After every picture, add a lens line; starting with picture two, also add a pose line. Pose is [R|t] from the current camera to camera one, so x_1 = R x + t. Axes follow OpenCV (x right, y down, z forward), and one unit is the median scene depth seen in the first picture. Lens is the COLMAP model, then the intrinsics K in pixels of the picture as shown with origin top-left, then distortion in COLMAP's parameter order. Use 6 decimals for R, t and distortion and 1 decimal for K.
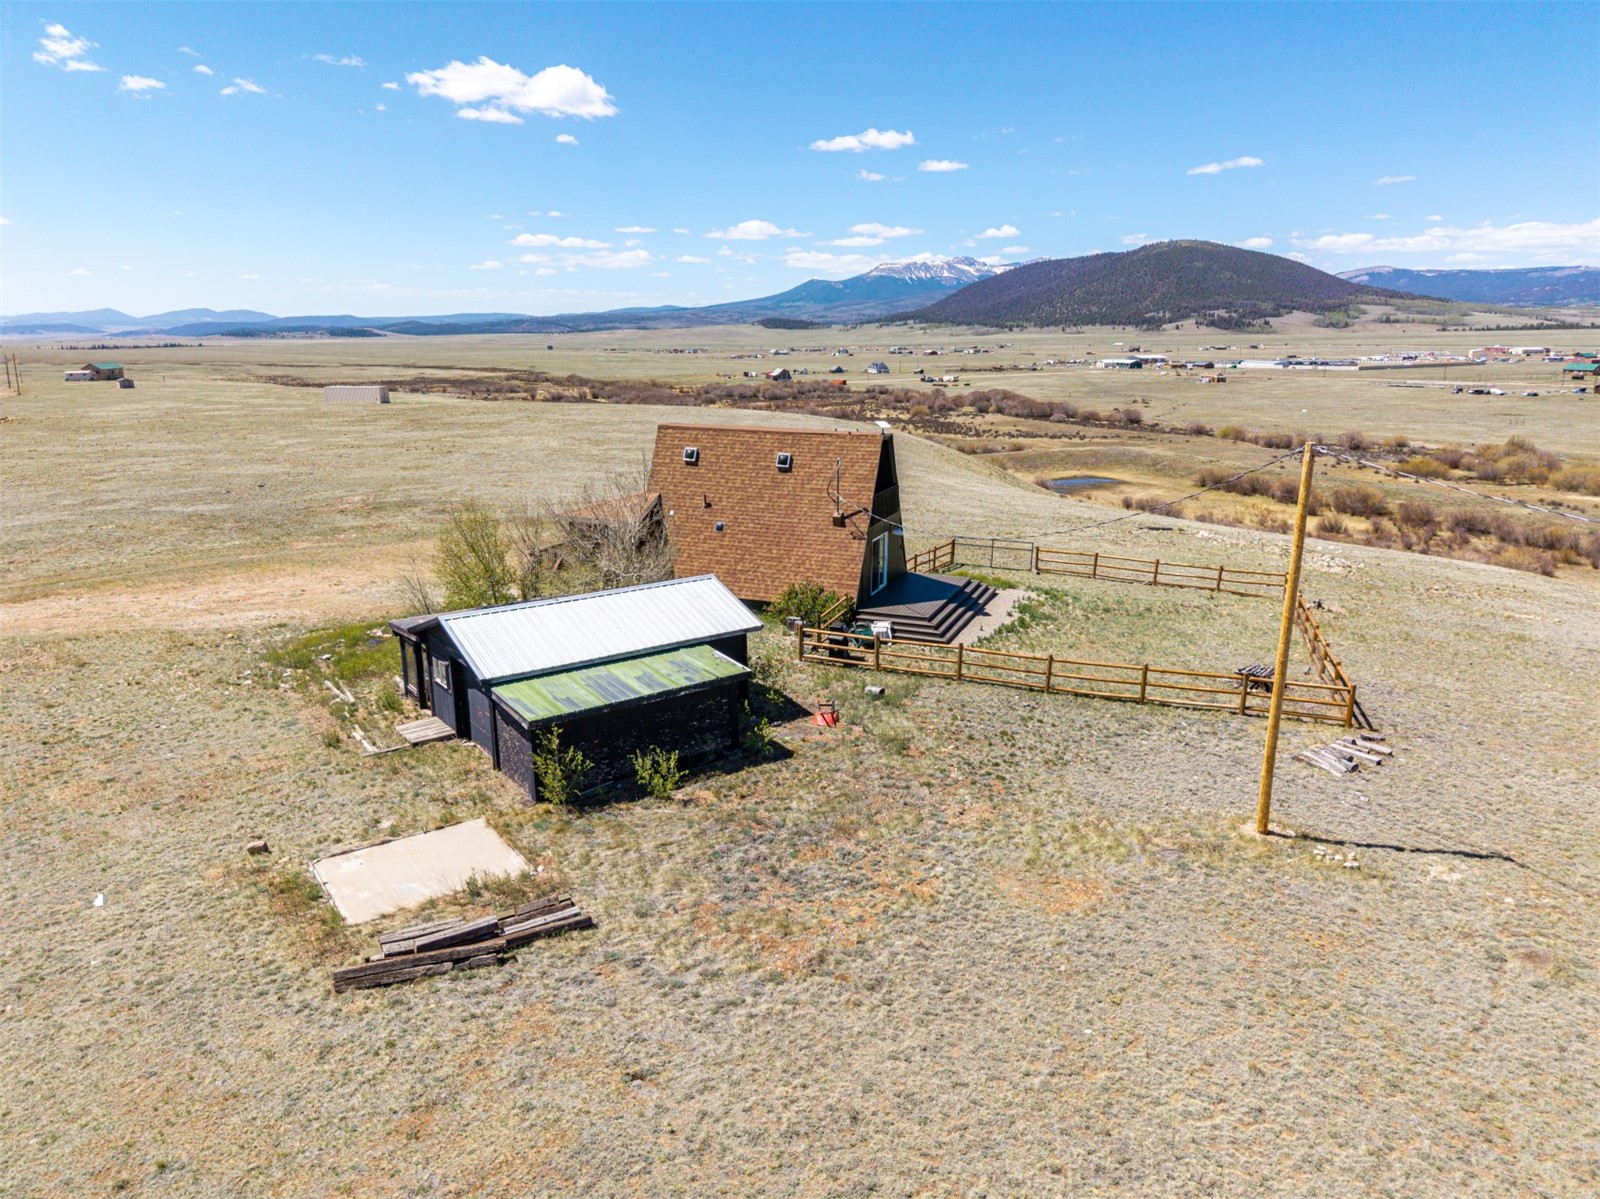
lens RADIAL K [[1072.1, 0, 800.0], [0, 1072.1, 599.5], [0, 0, 1]] dist [0.020541, -0.020942]
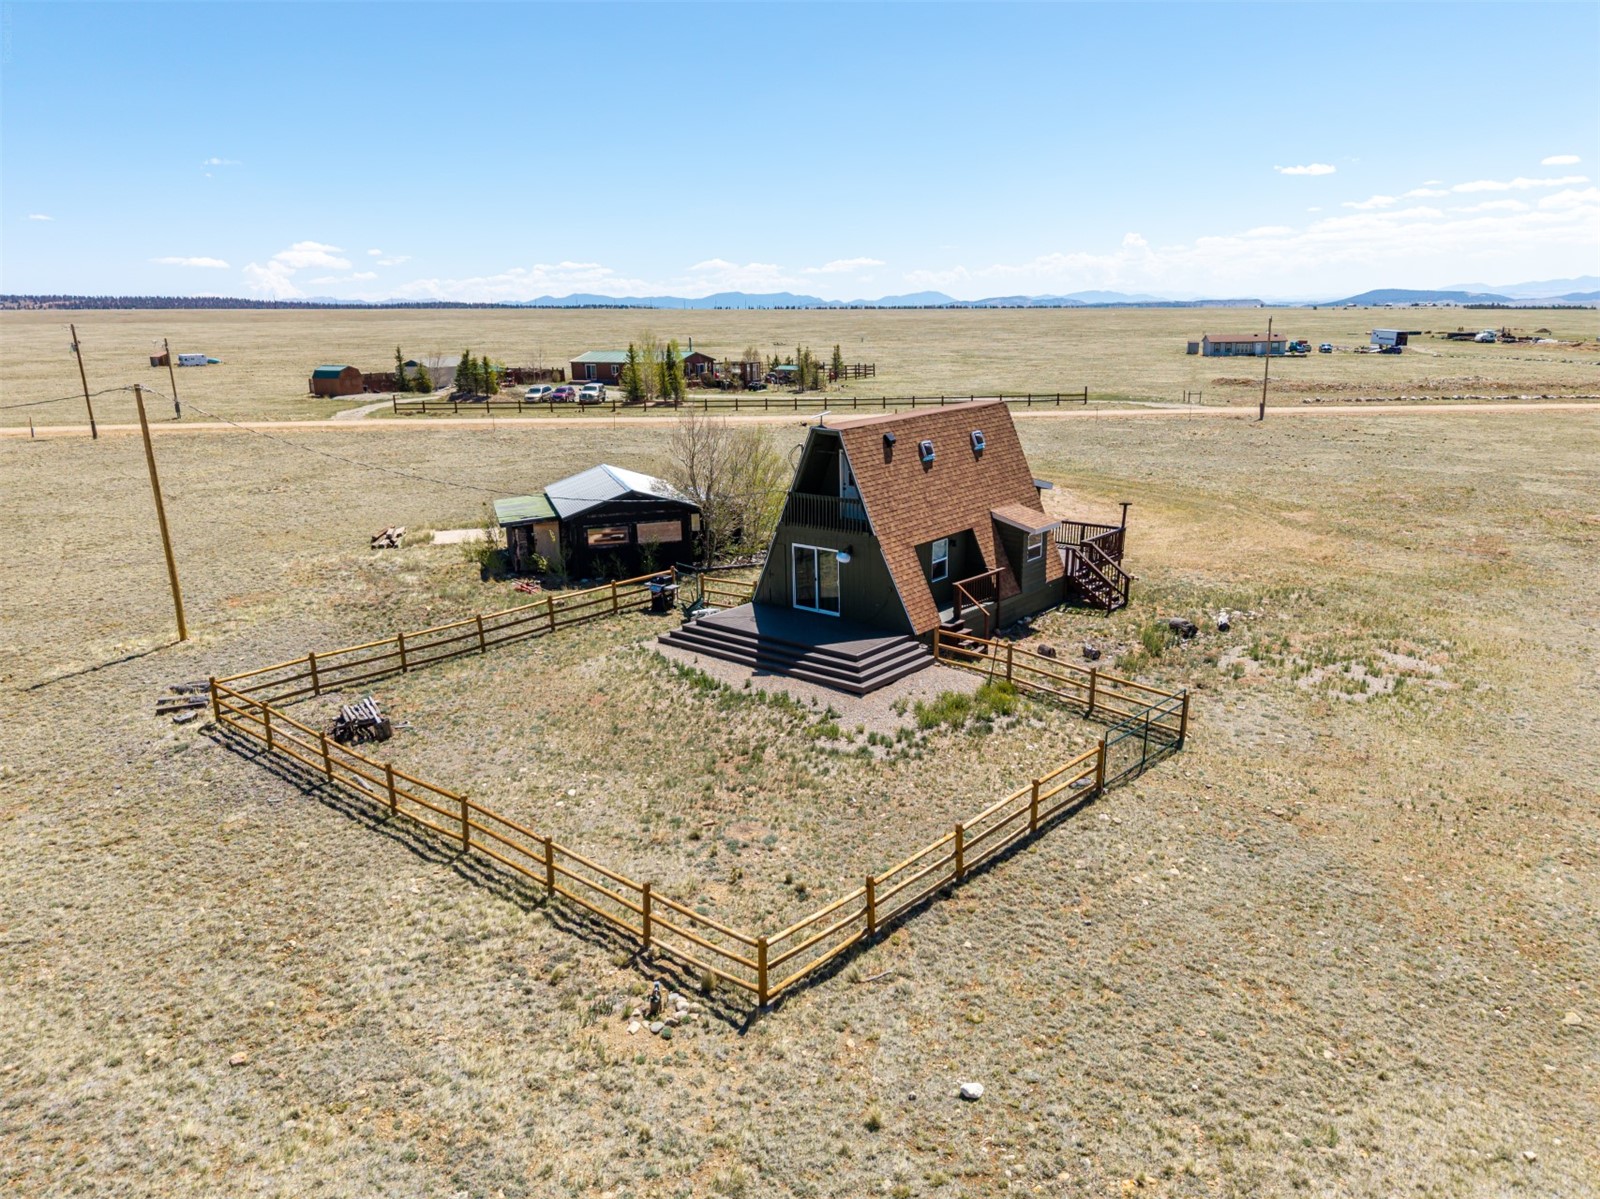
lens RADIAL K [[1088.5, 0, 800.0], [0, 1088.5, 599.5], [0, 0, 1]] dist [0.011033, 0.000389]
pose [[-0.330856, 0.241584, -0.912234, 1.357150], [-0.214235, 0.922208, 0.321926, -0.457667], [0.919042, 0.301944, -0.253362, 1.915607]]
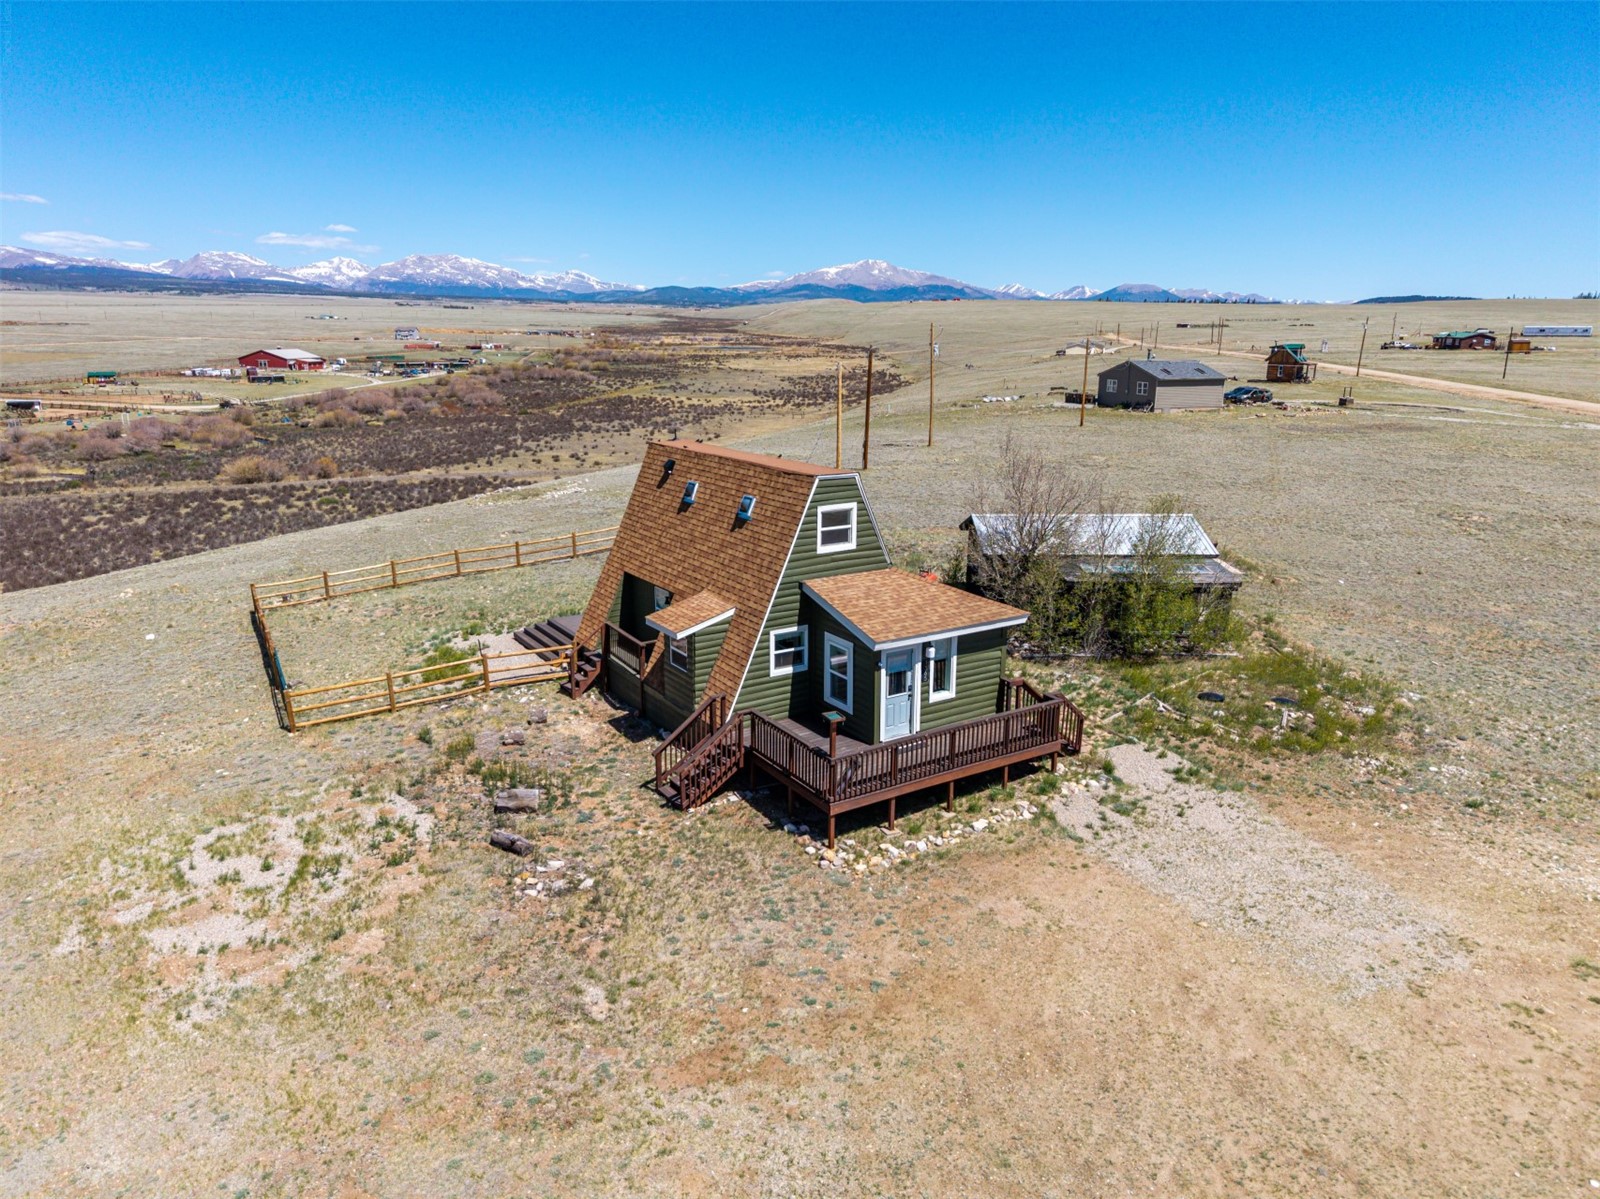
lens RADIAL K [[1072.1, 0, 800.0], [0, 1072.1, 599.5], [0, 0, 1]] dist [0.020541, -0.020942]
pose [[-0.819232, -0.146733, 0.554372, -0.757831], [0.136779, 0.888813, 0.437382, -0.616279], [-0.556911, 0.434143, -0.708075, 2.474381]]
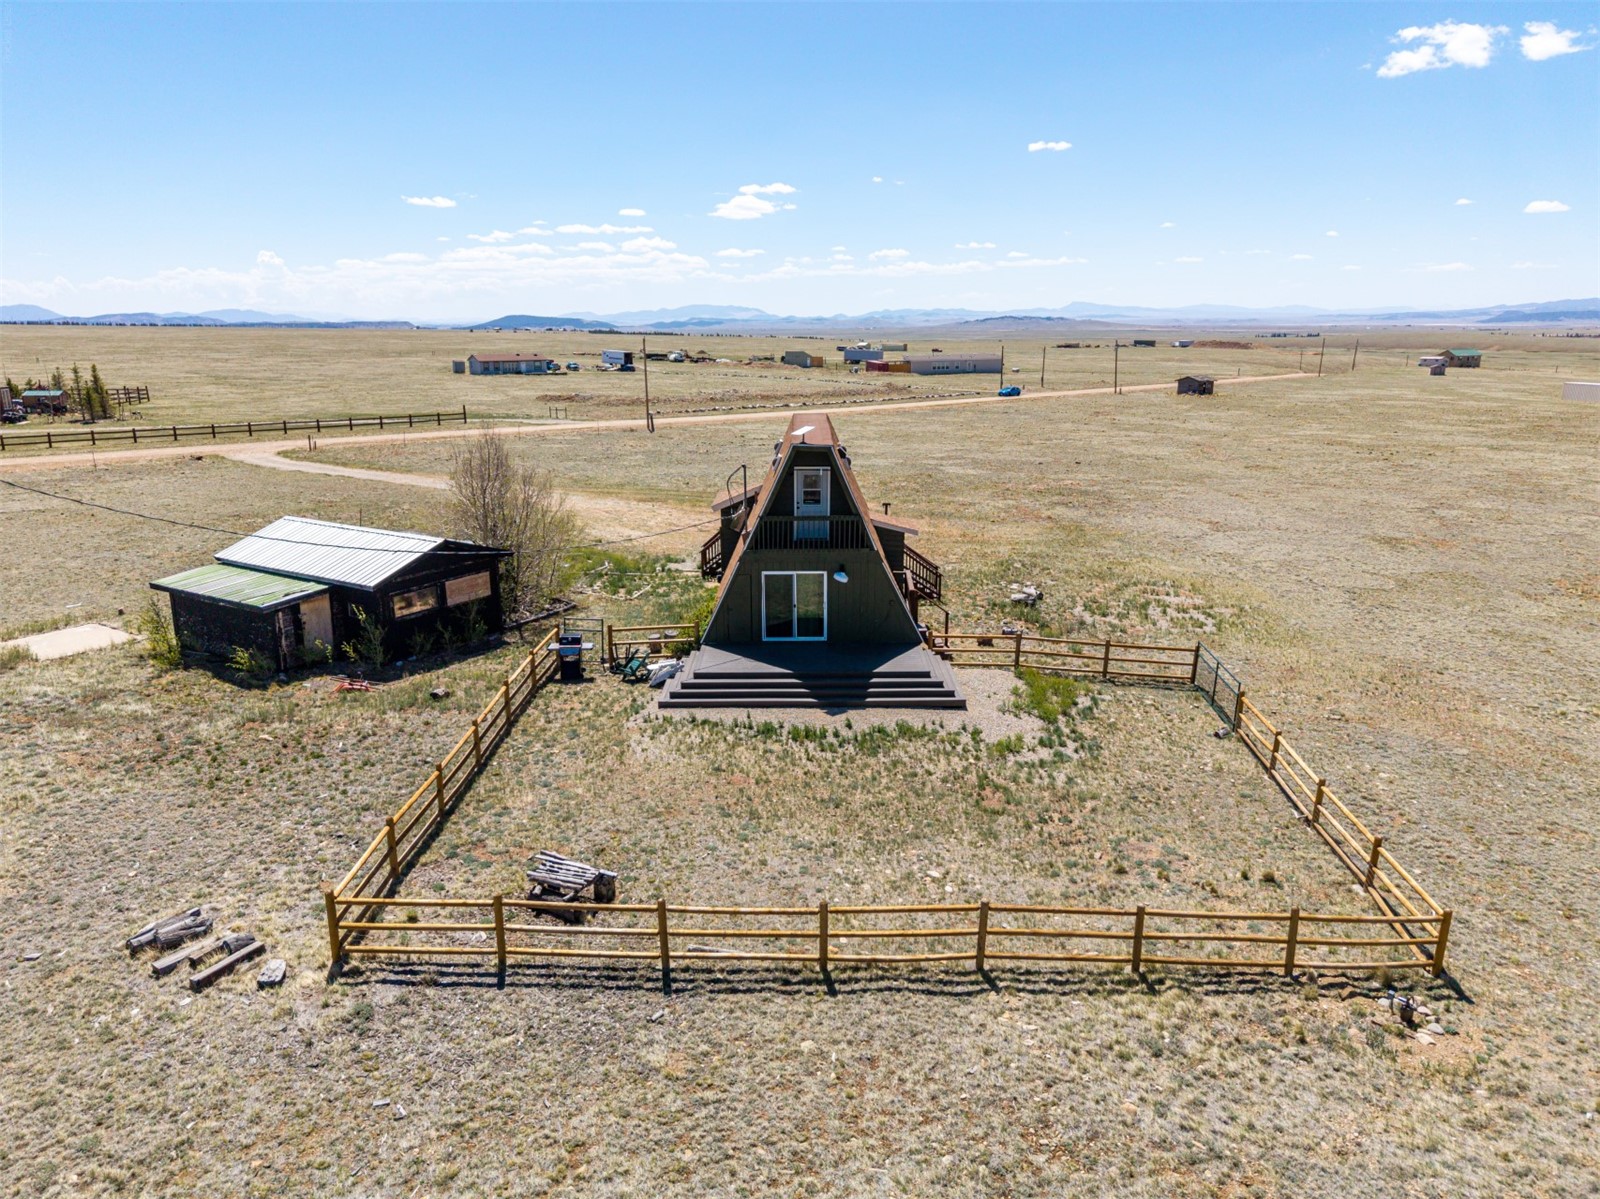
lens RADIAL K [[1072.1, 0, 800.0], [0, 1072.1, 599.5], [0, 0, 1]] dist [0.020541, -0.020942]
pose [[0.359004, 0.226001, -0.905560, 1.237500], [-0.225240, 0.962542, 0.150927, -0.247164], [0.905750, 0.149785, 0.396462, 1.098530]]
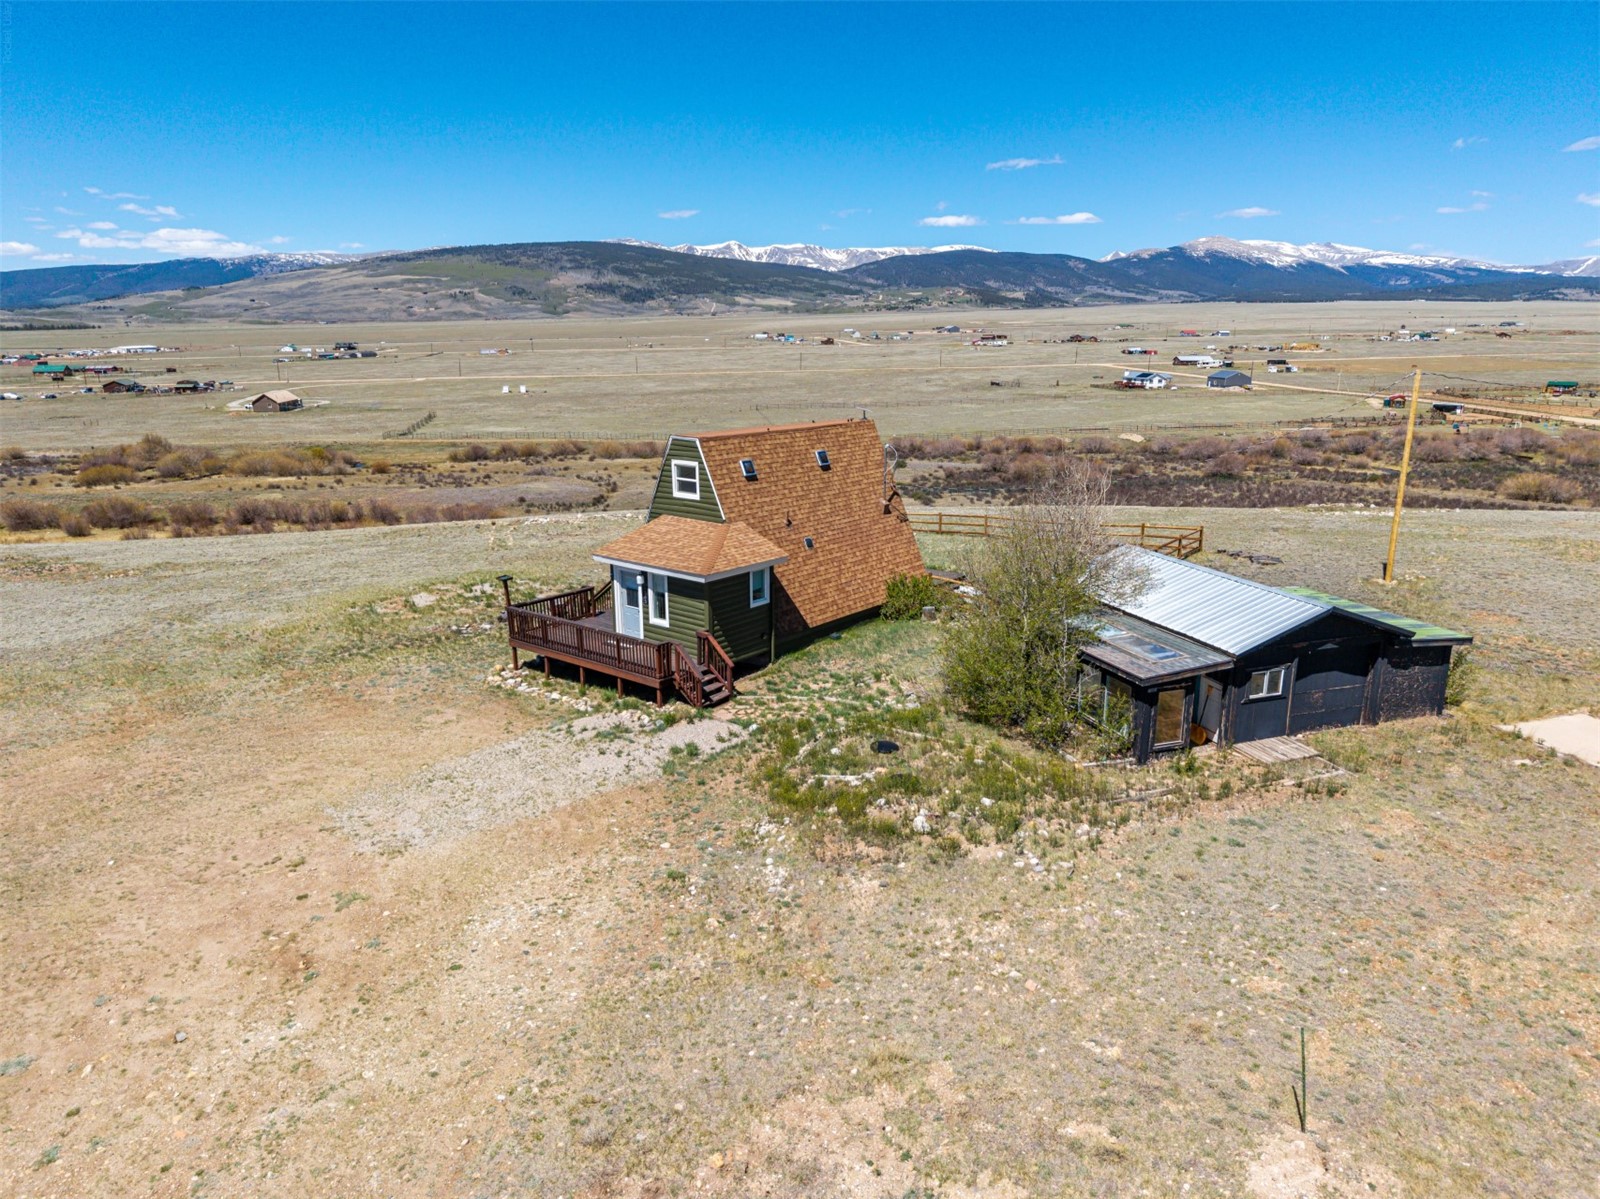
lens RADIAL K [[1072.1, 0, 800.0], [0, 1072.1, 599.5], [0, 0, 1]] dist [0.020541, -0.020942]
pose [[0.289864, -0.233495, 0.928148, -1.413758], [0.235792, 0.957313, 0.167194, -0.271770], [-0.927567, 0.170386, 0.332546, 1.166036]]
